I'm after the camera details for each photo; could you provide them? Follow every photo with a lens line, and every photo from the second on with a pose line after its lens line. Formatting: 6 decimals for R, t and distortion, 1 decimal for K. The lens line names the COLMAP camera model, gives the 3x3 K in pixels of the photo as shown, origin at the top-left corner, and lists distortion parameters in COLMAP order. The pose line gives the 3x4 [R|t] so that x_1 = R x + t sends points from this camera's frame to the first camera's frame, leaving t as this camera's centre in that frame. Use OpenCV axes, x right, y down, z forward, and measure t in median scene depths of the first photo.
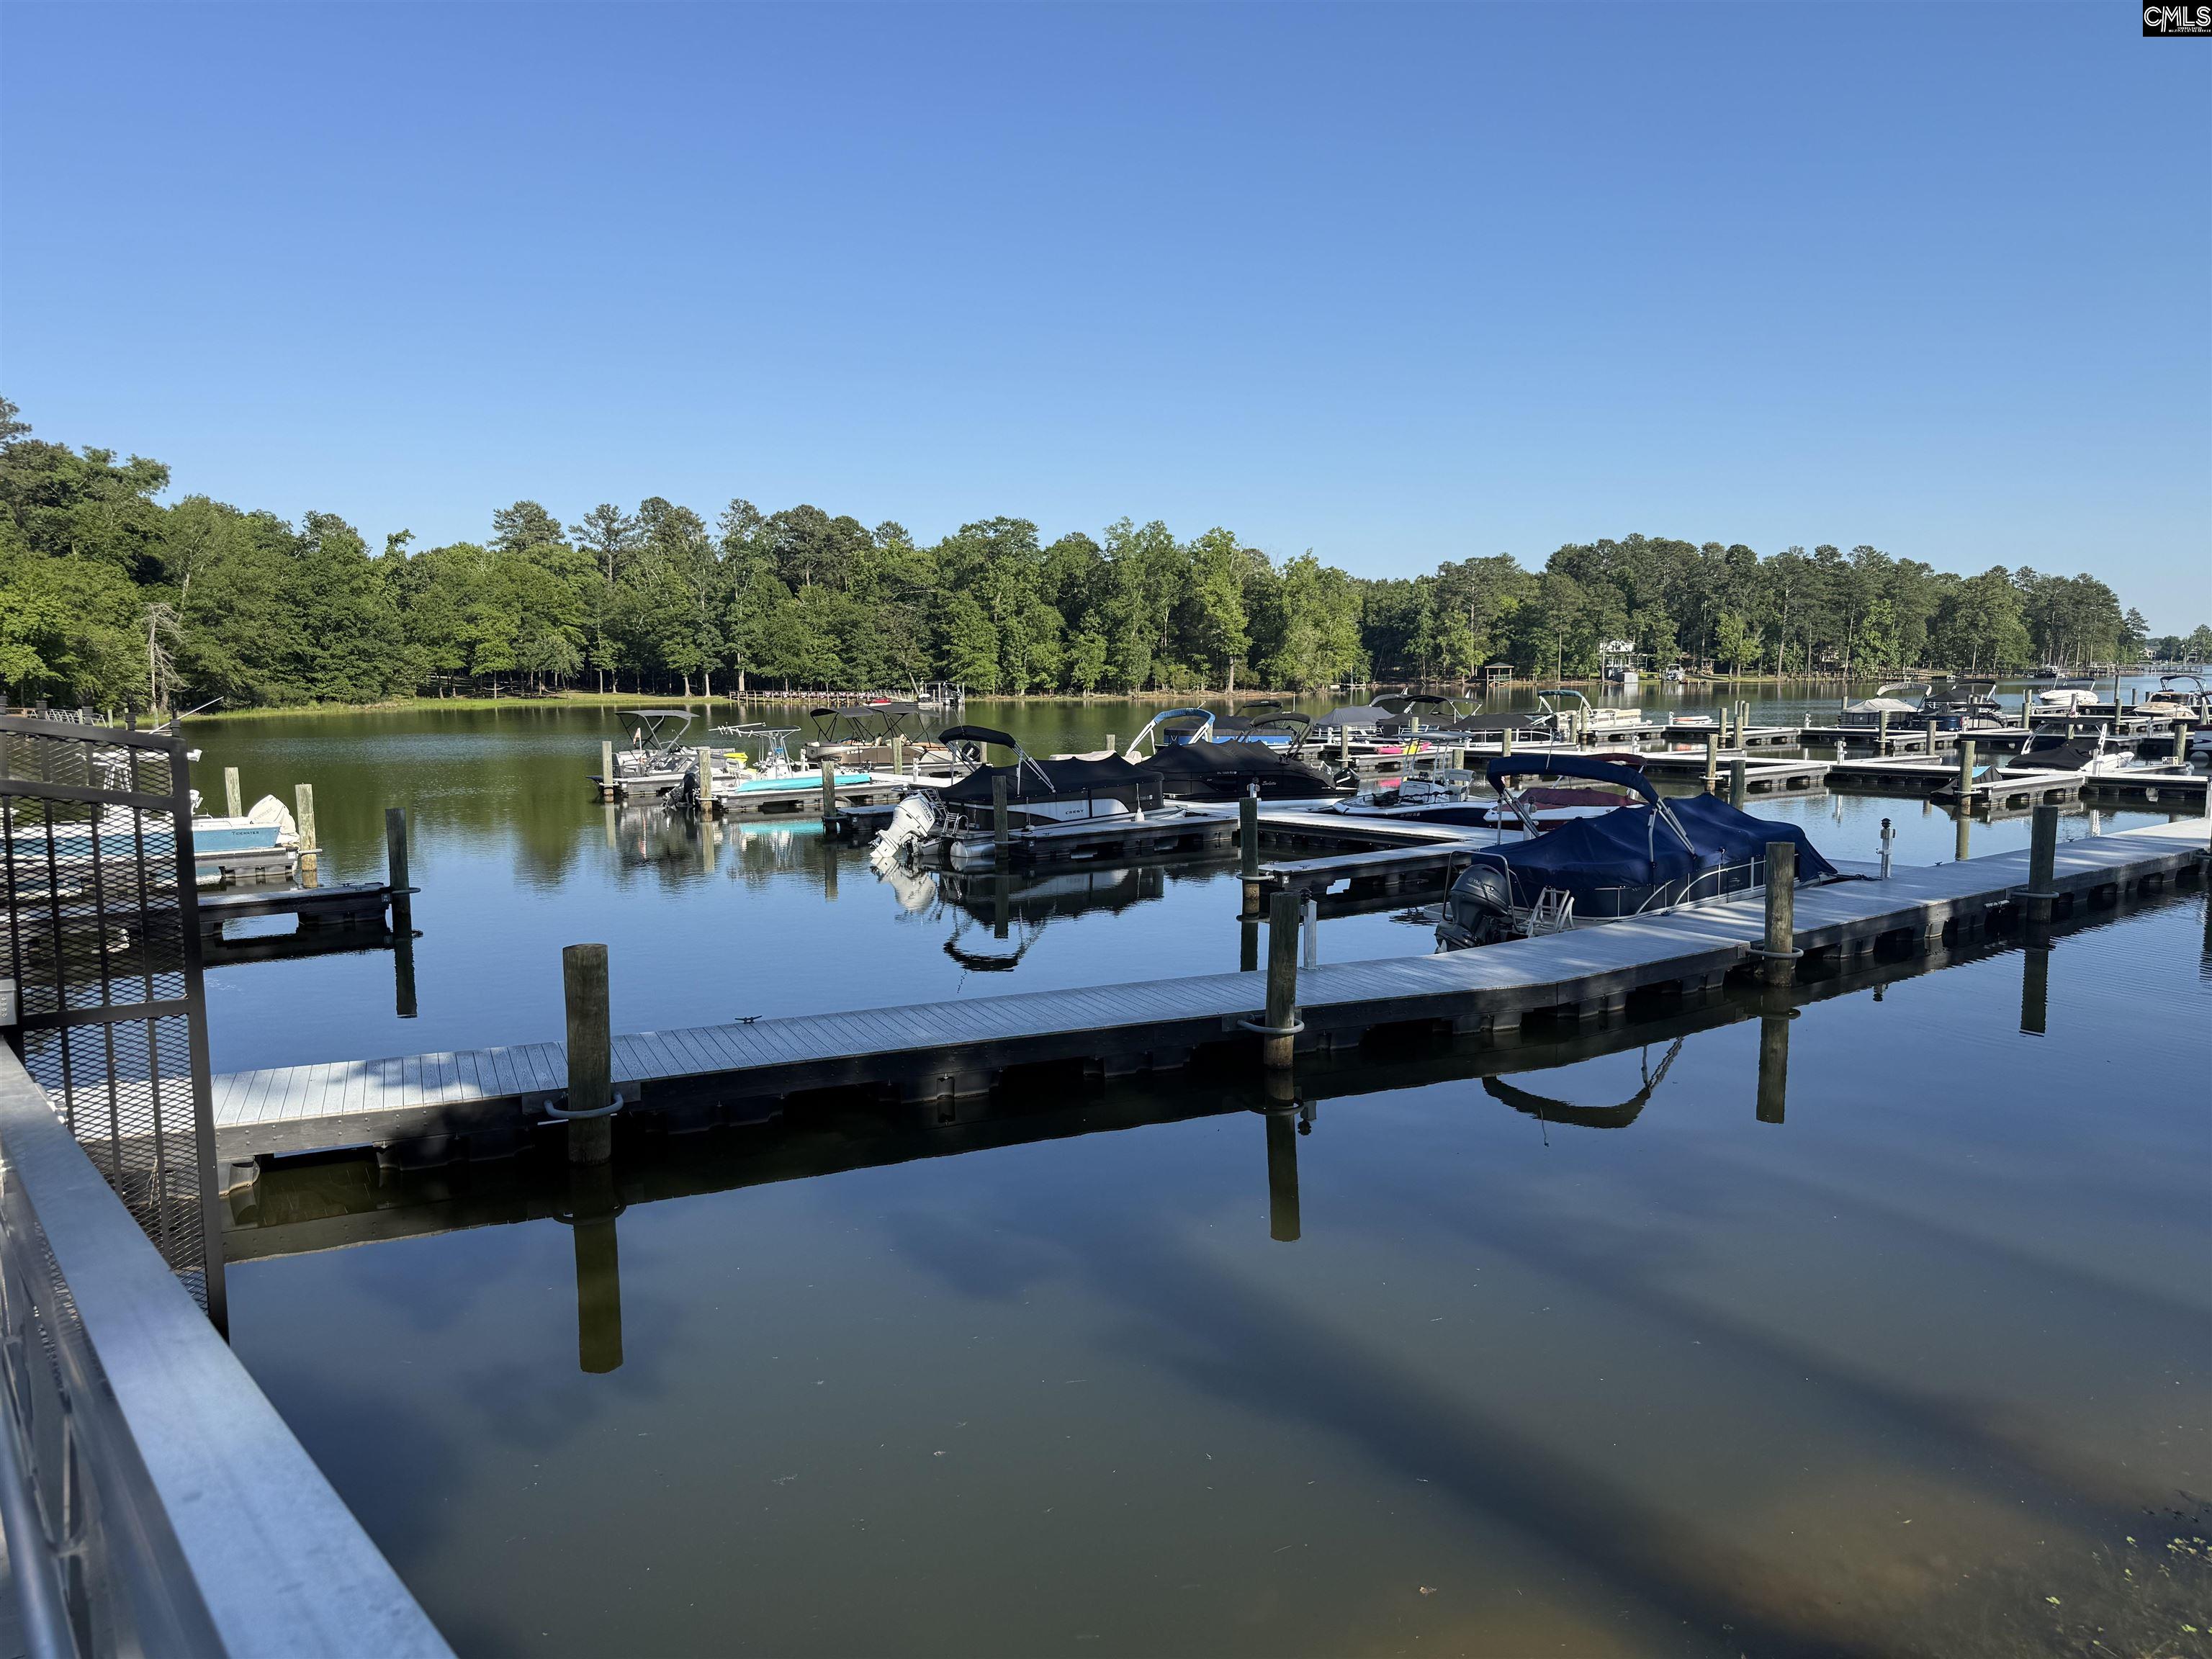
lens RADIAL K [[1575.1, 0, 1113.9], [0, 1575.1, 853.5], [0, 0, 1]] dist [0.067521, -0.024326]
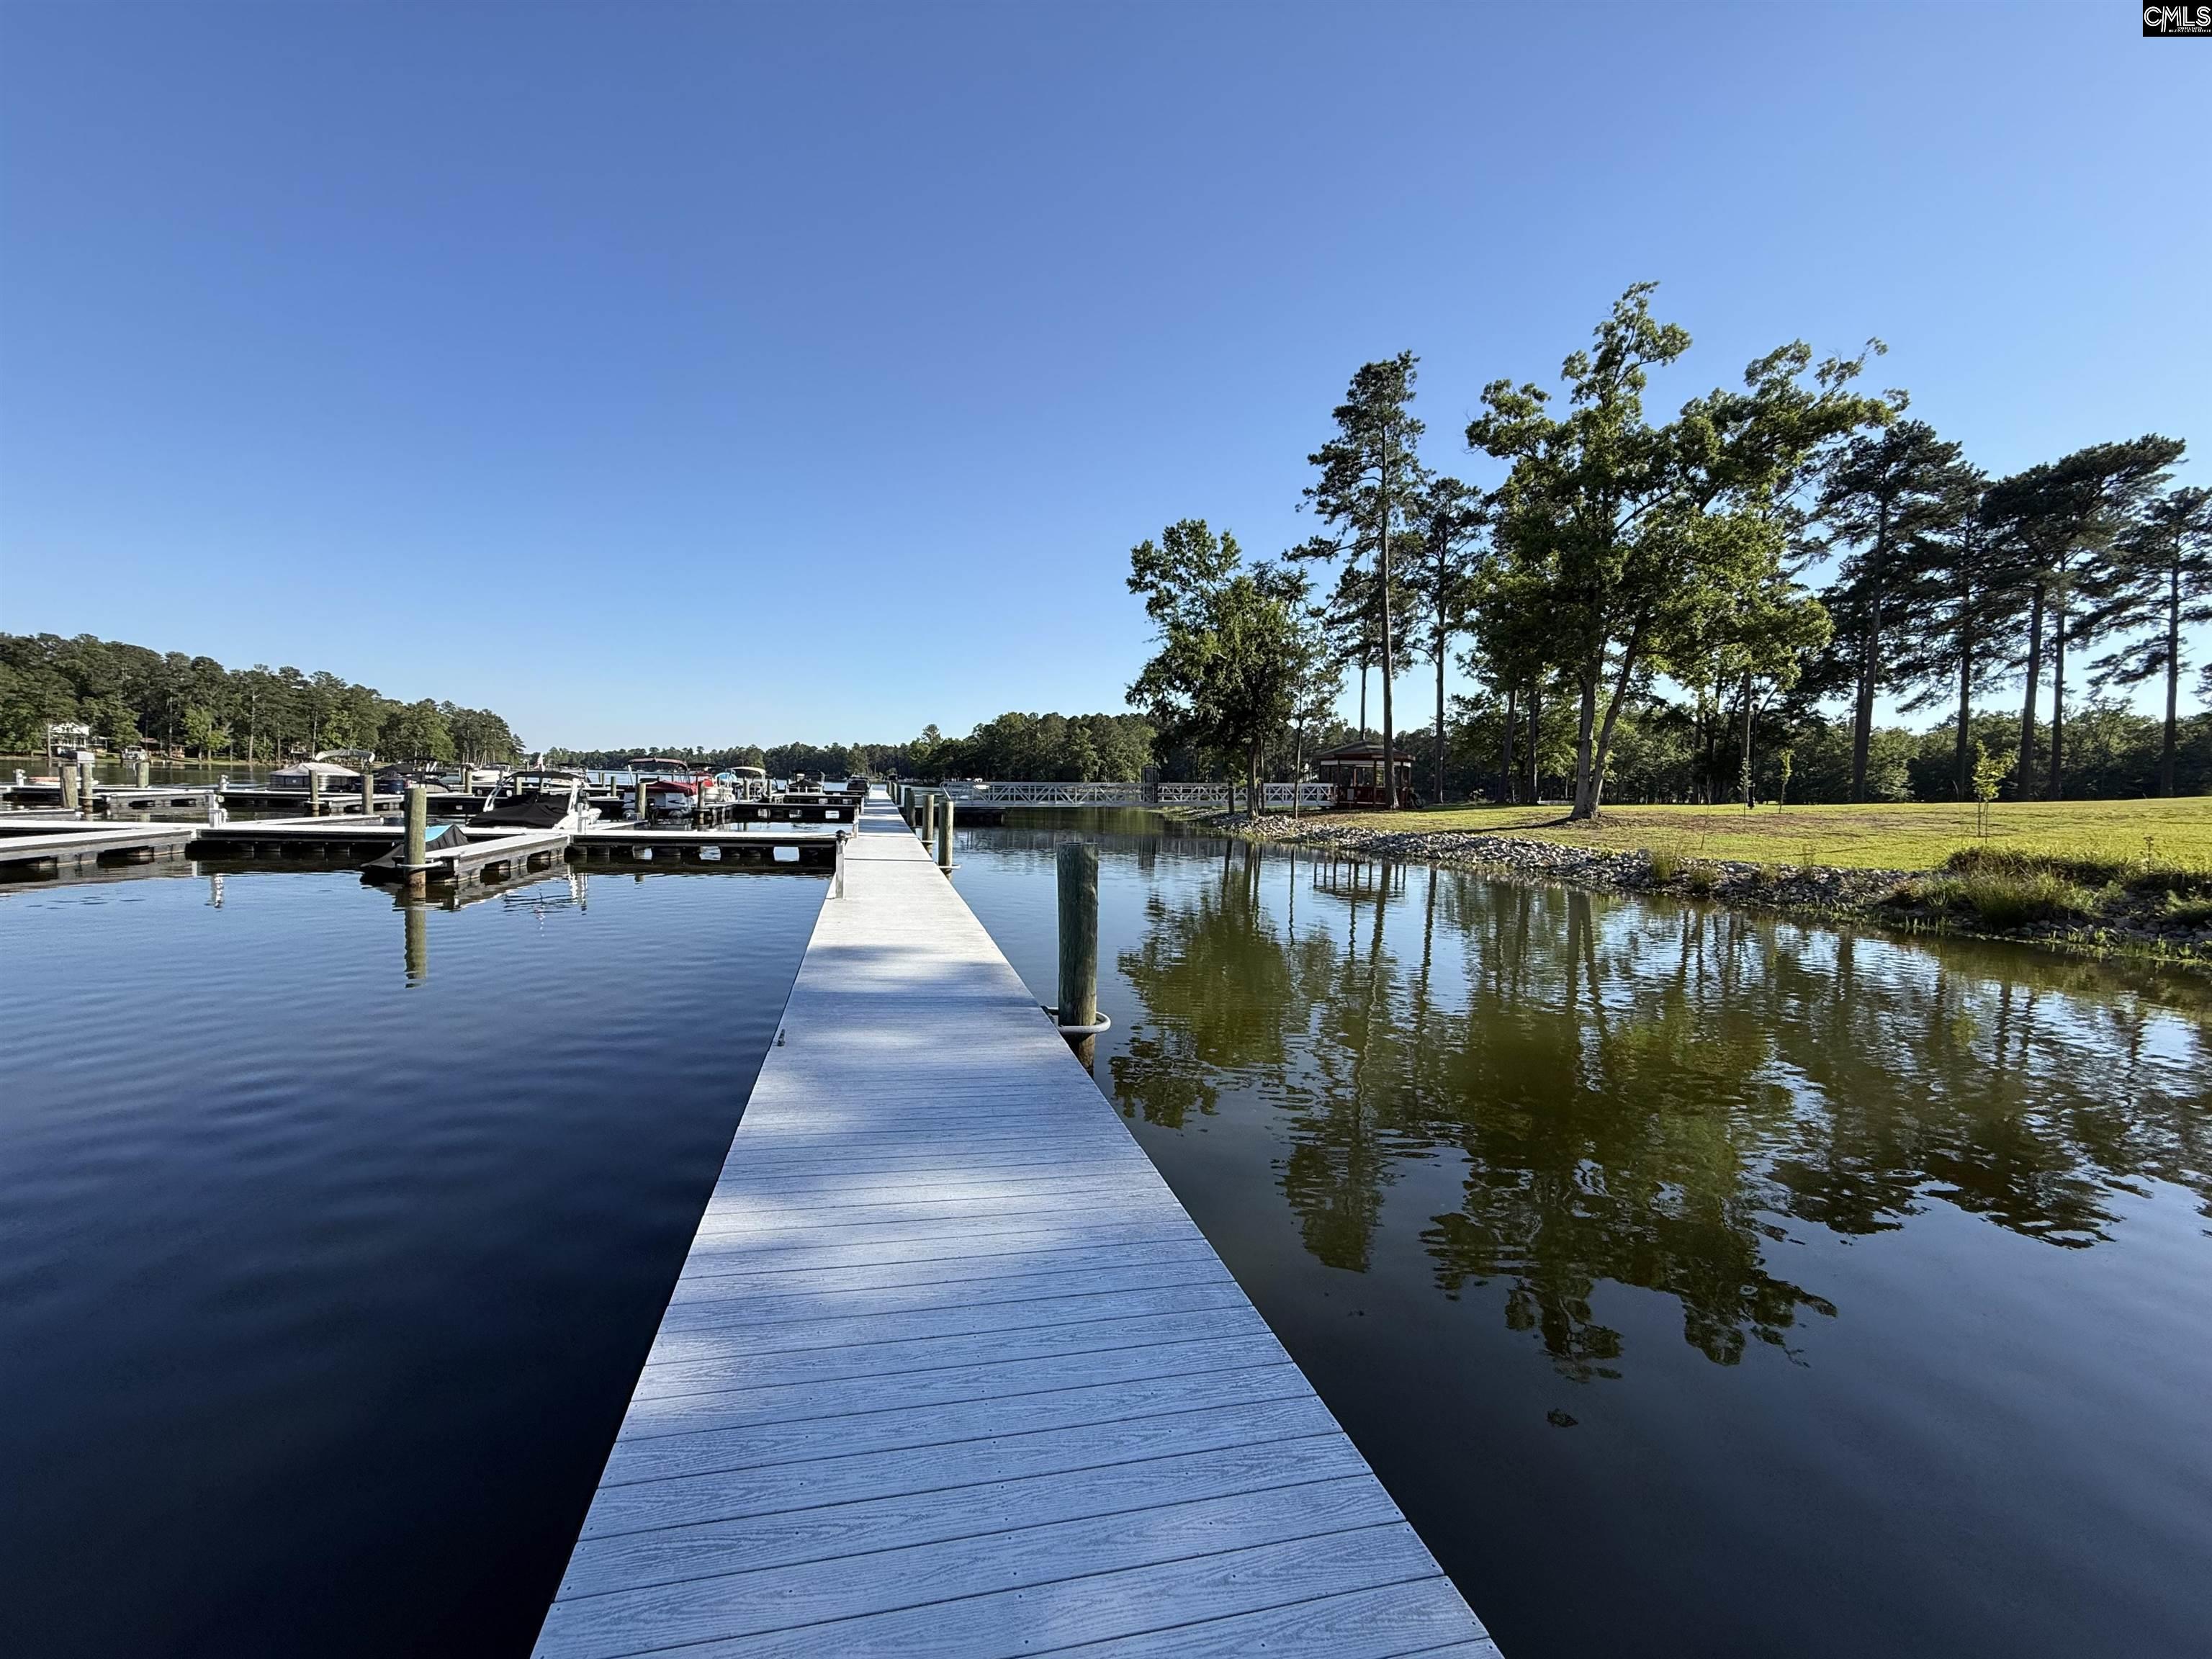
lens RADIAL K [[879.7, 0, 1123.1], [0, 879.7, 821.8], [0, 0, 1]] dist [-0.000807, -0.000095]
pose [[0.393208, -0.017301, 0.919287, 0.067844], [0.070750, 0.997428, -0.011490, -0.006783], [-0.916723, 0.069558, 0.393421, 0.127619]]
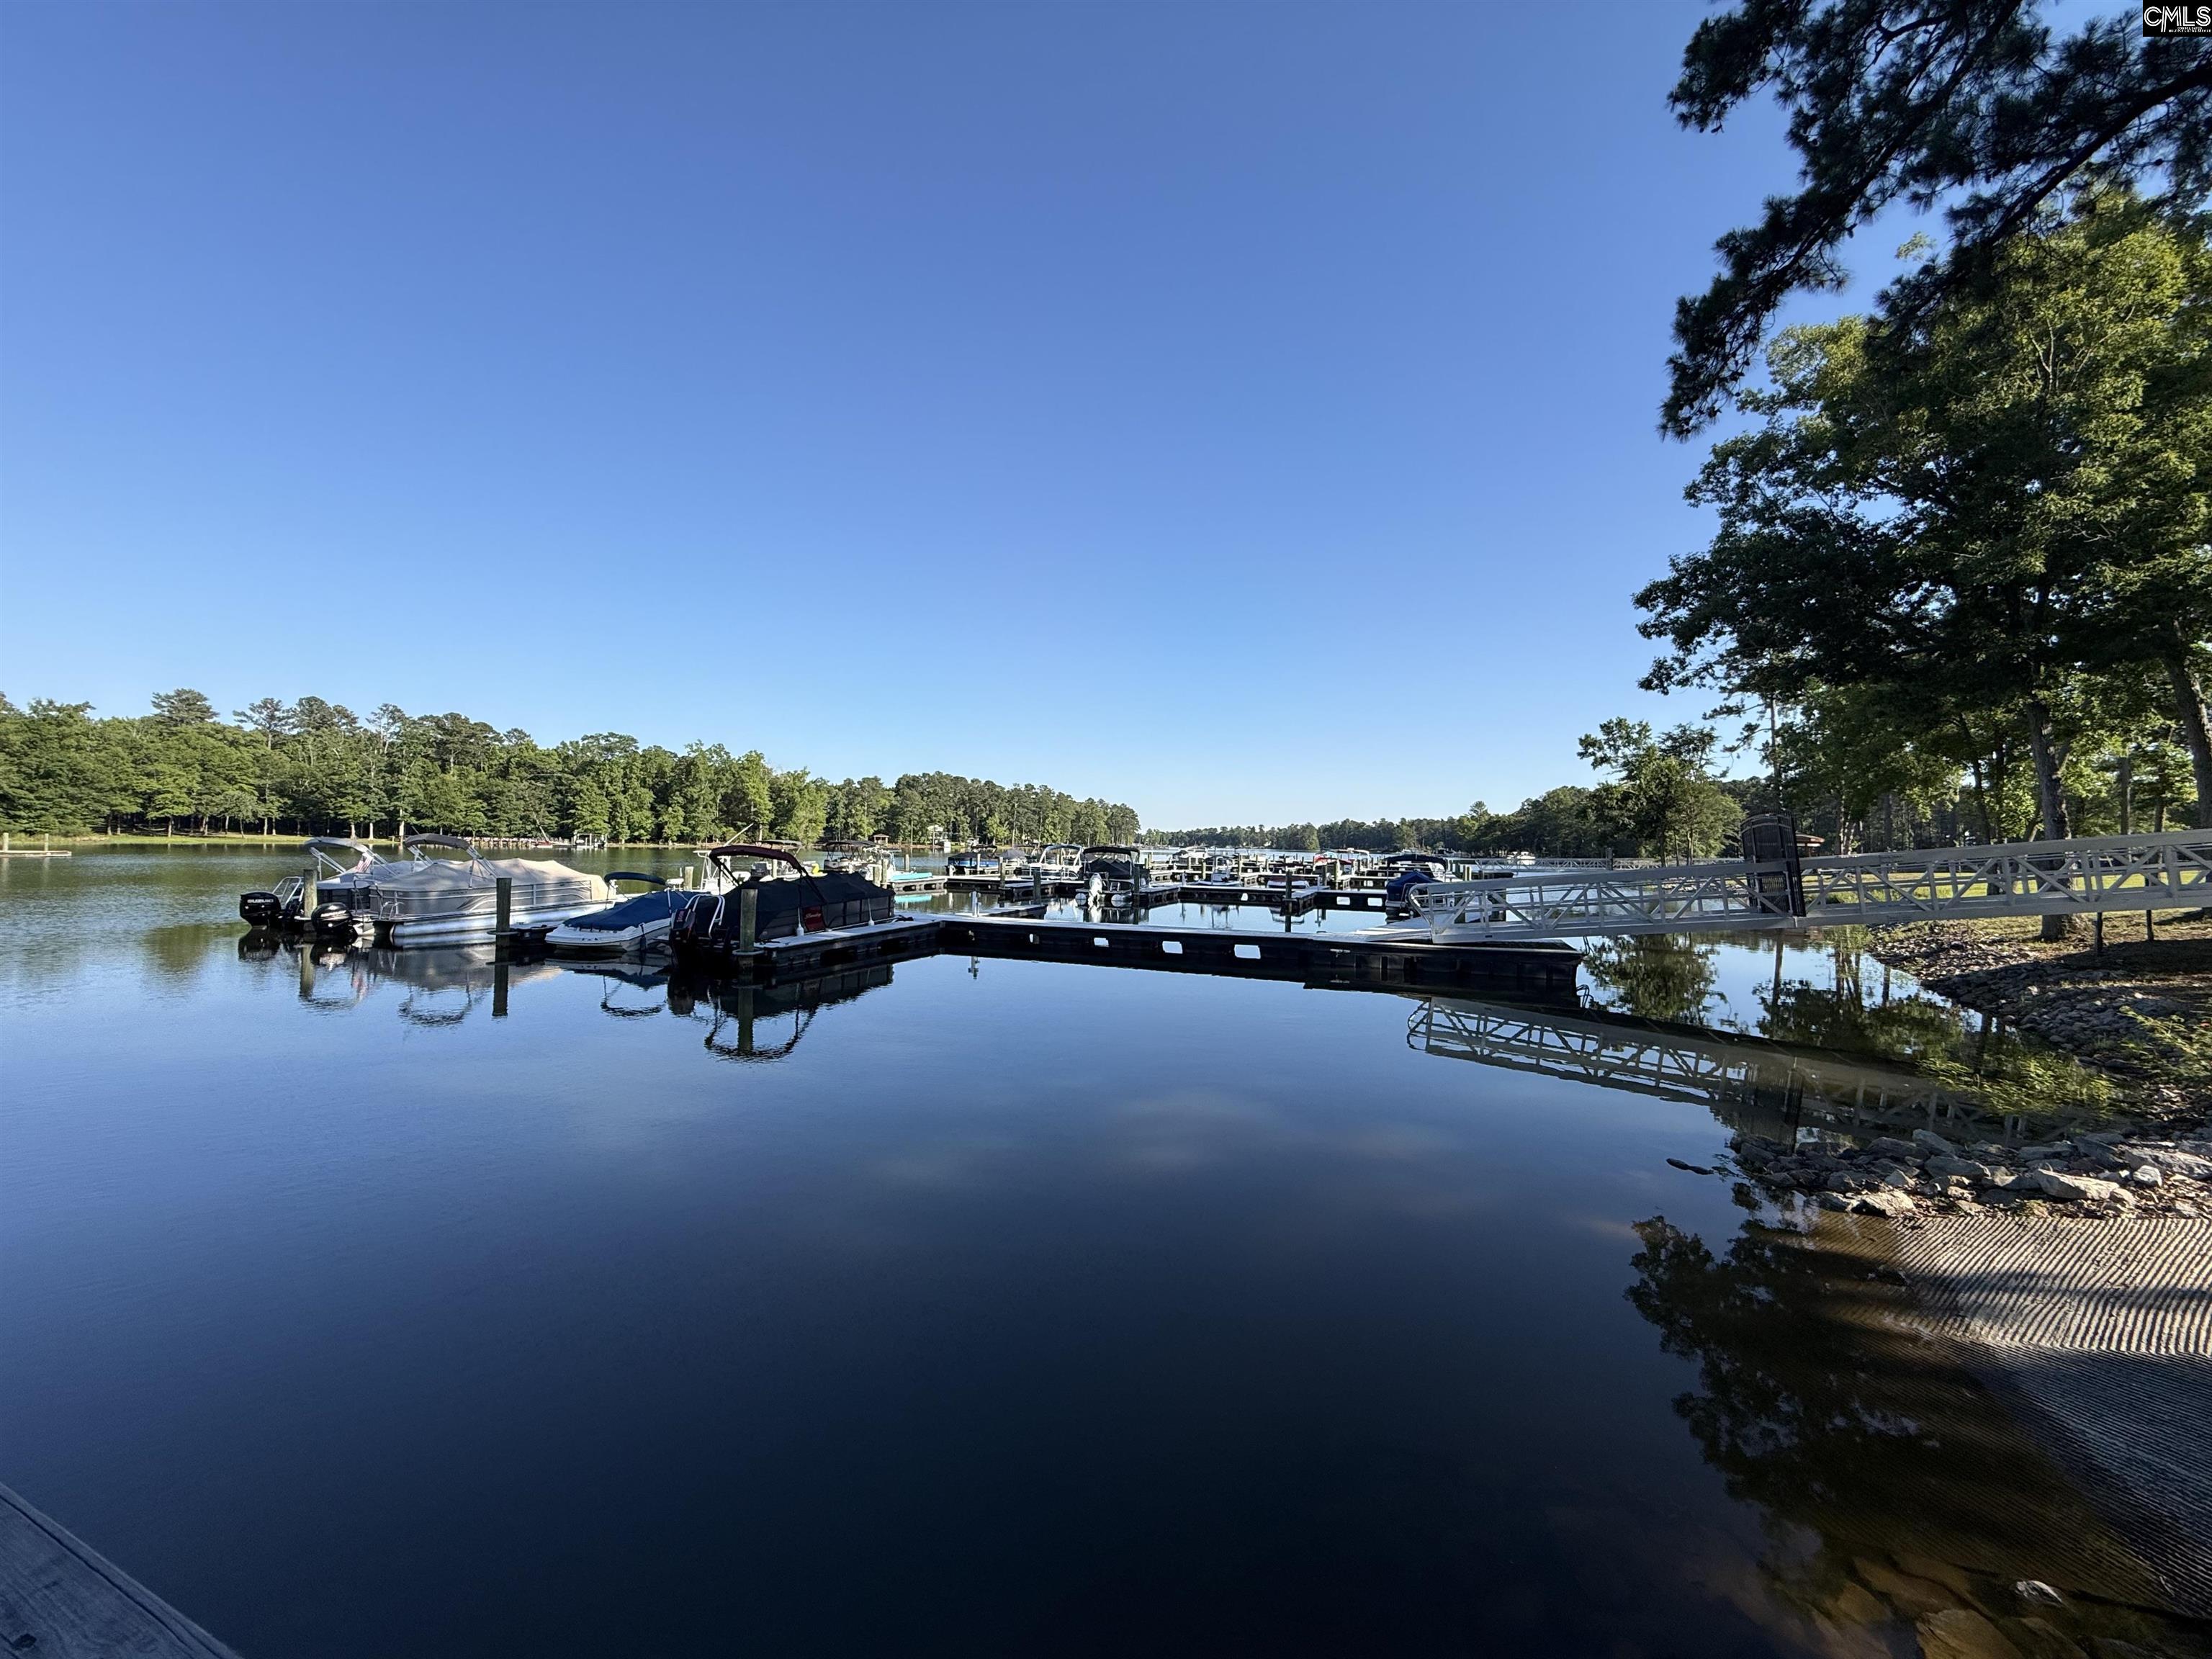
lens RADIAL K [[879.7, 0, 1106.8], [0, 879.7, 839.6], [0, 0, 1]] dist [-0.000807, -0.000095]
pose [[0.852535, 0.028120, 0.521913, -0.105574], [0.032918, 0.993681, -0.107309, 0.006456], [-0.521633, 0.108666, 0.846222, -0.000748]]
